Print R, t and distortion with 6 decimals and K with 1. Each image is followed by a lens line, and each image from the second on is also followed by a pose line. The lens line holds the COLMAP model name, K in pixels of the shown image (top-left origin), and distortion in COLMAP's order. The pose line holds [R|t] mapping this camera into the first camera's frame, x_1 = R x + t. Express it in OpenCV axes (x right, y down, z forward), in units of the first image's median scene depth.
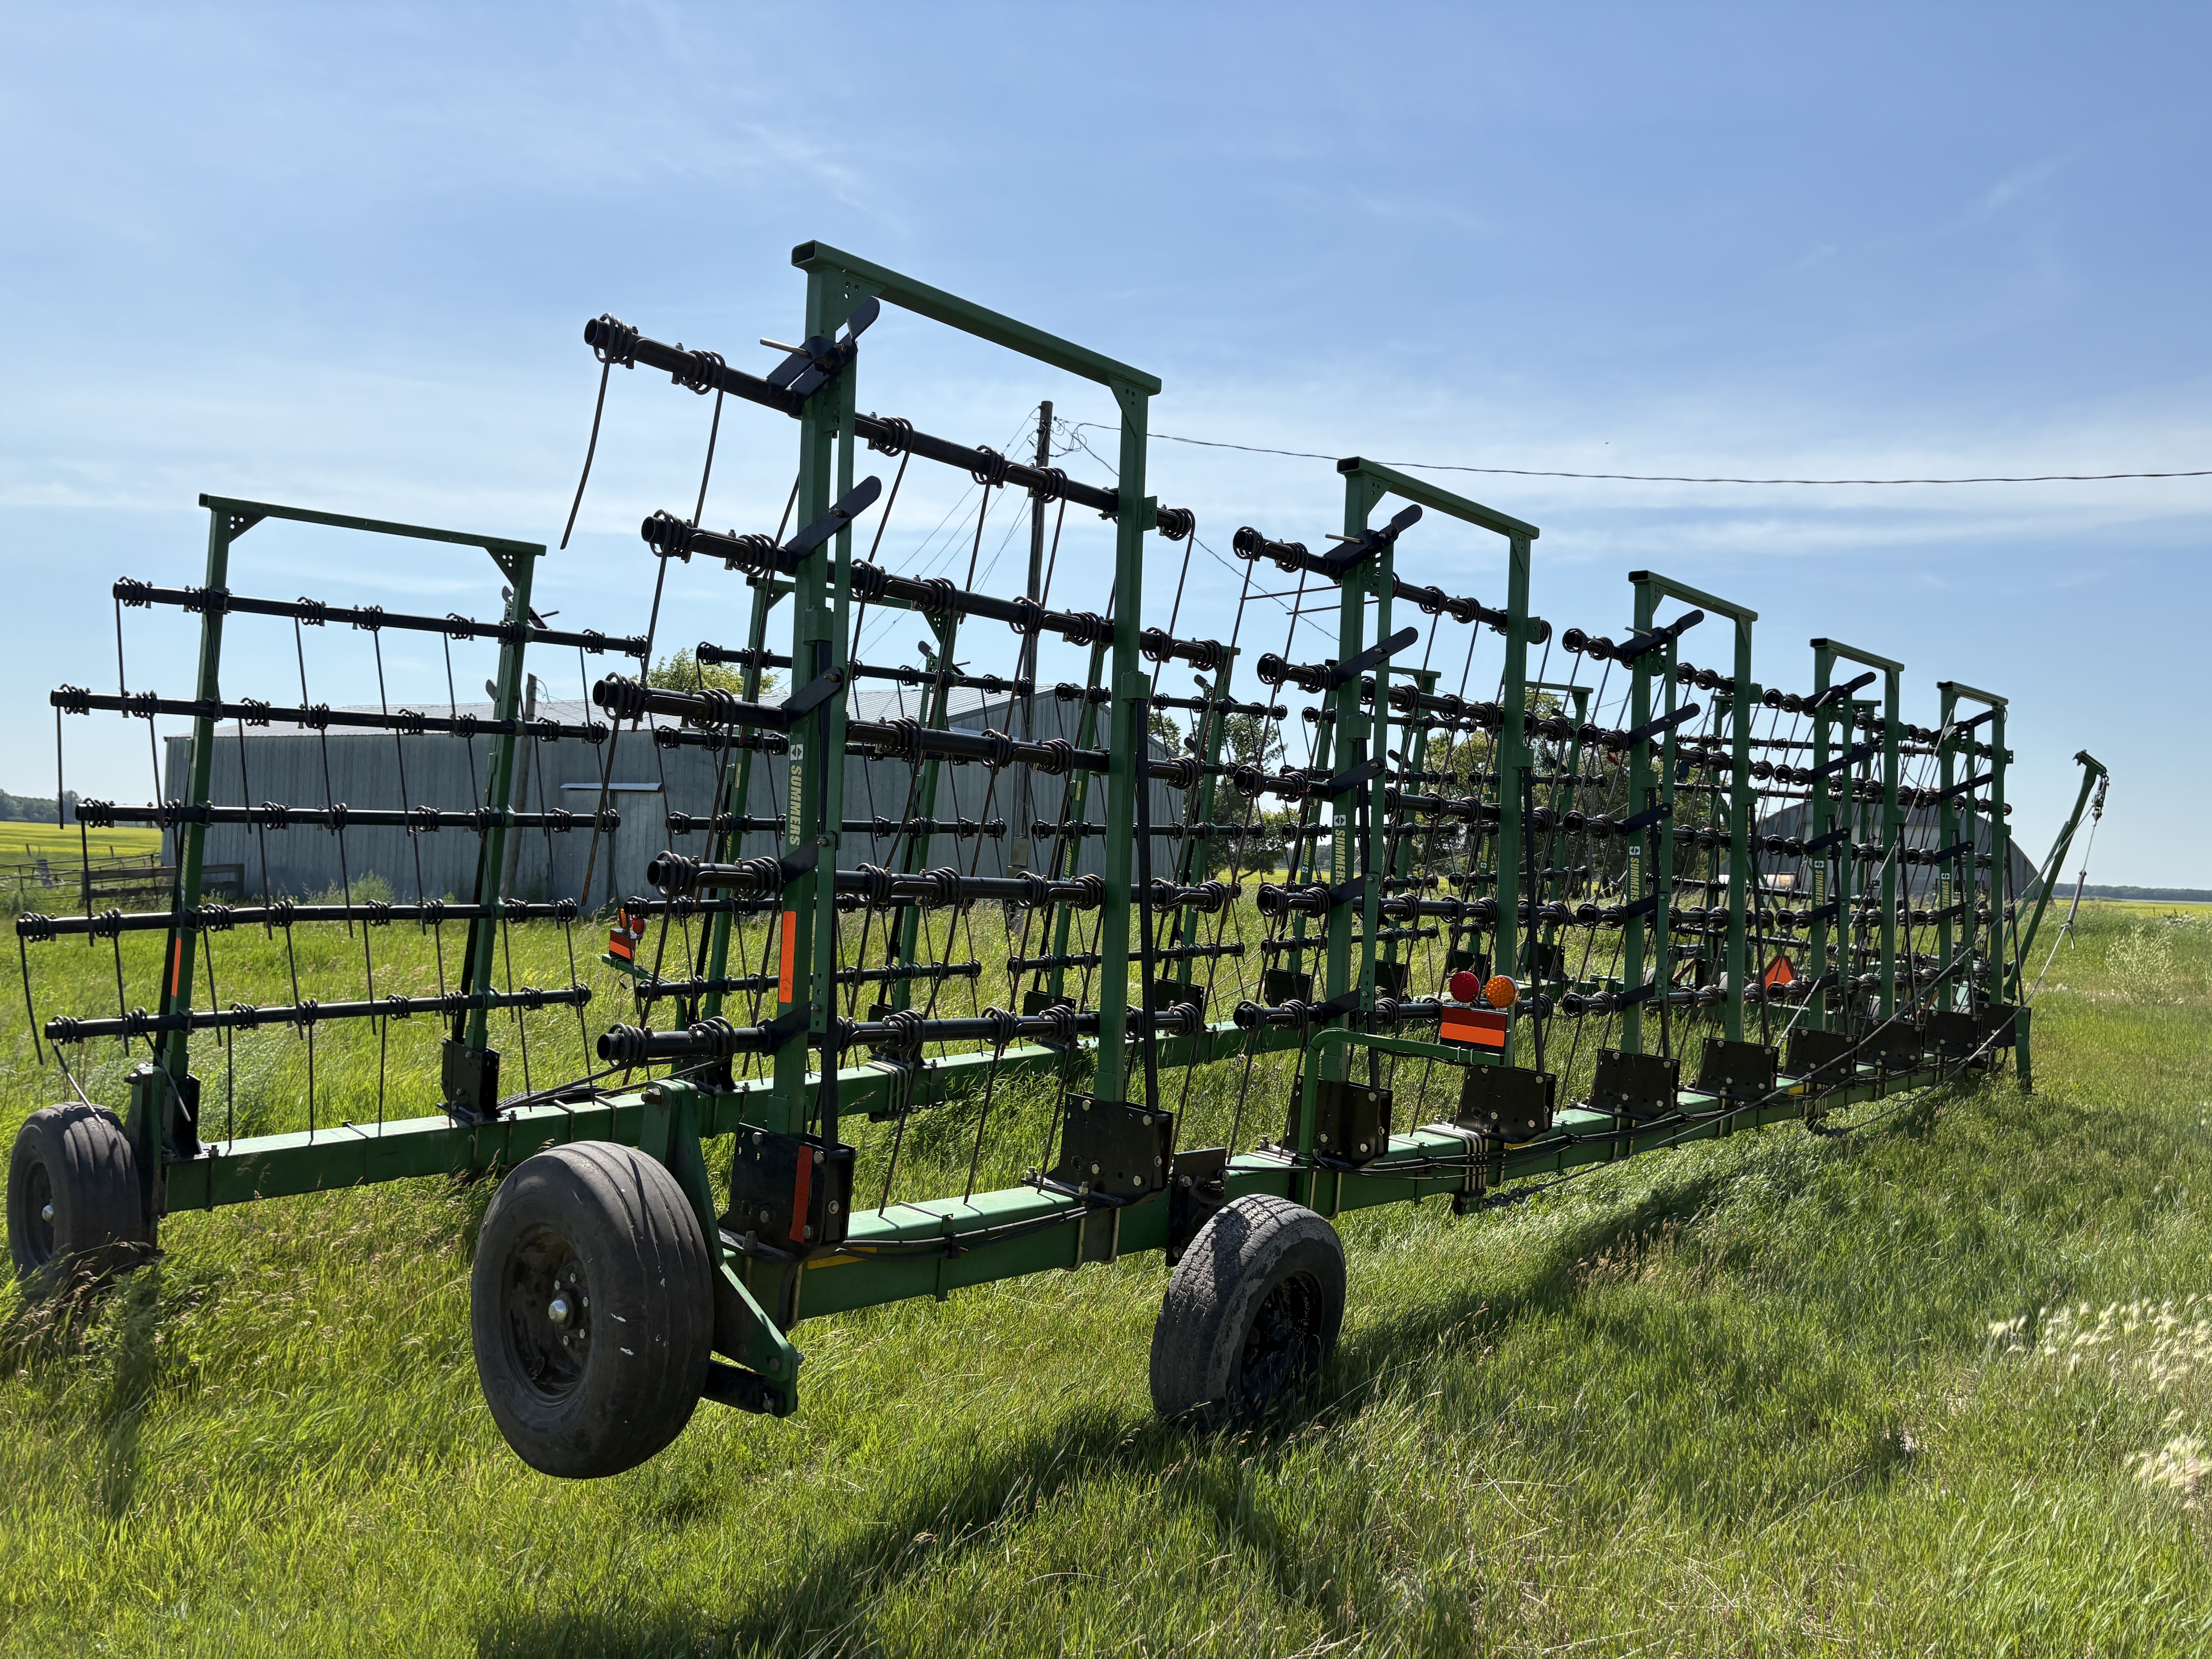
lens RADIAL K [[1680.6, 0, 1073.9], [0, 1680.6, 821.0], [0, 0, 1]] dist [0.079230, -0.117974]
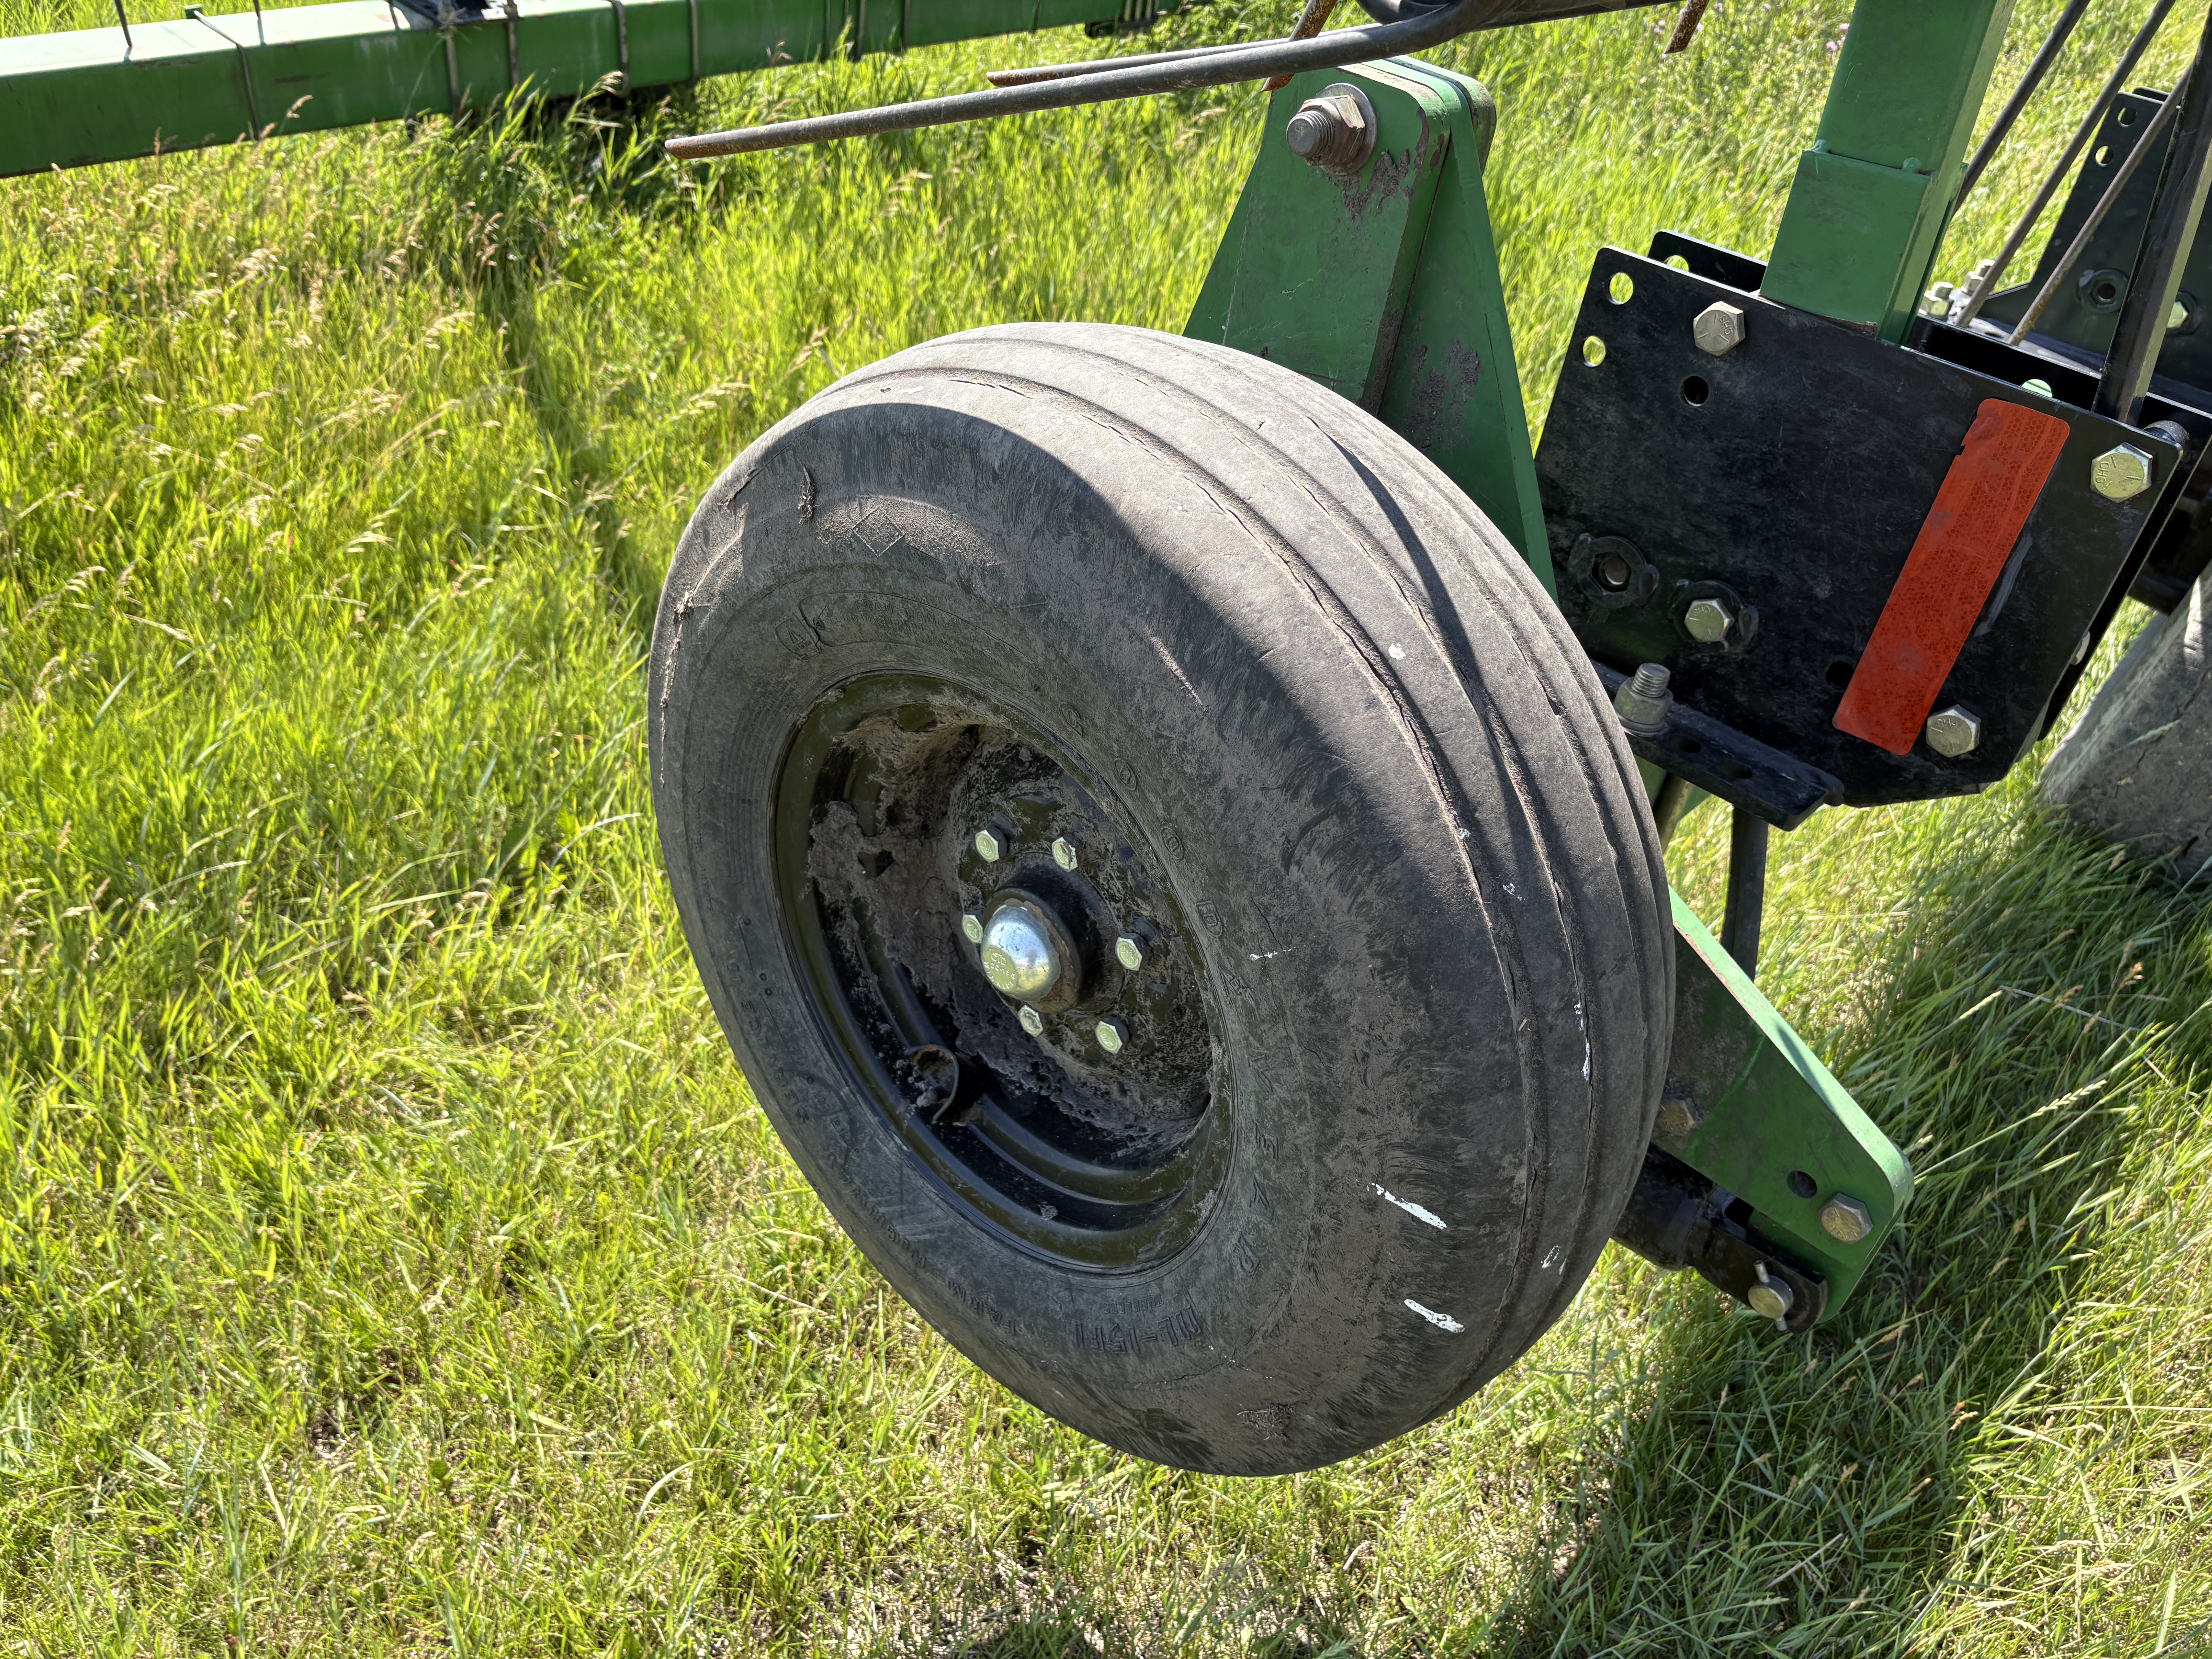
lens RADIAL K [[1680.6, 0, 1073.9], [0, 1680.6, 821.0], [0, 0, 1]] dist [0.079230, -0.117974]
pose [[0.999013, 0.033977, 0.028619, -0.291353], [-0.044326, 0.805187, 0.591362, 0.103643], [-0.002951, -0.592047, 0.805898, 0.762009]]
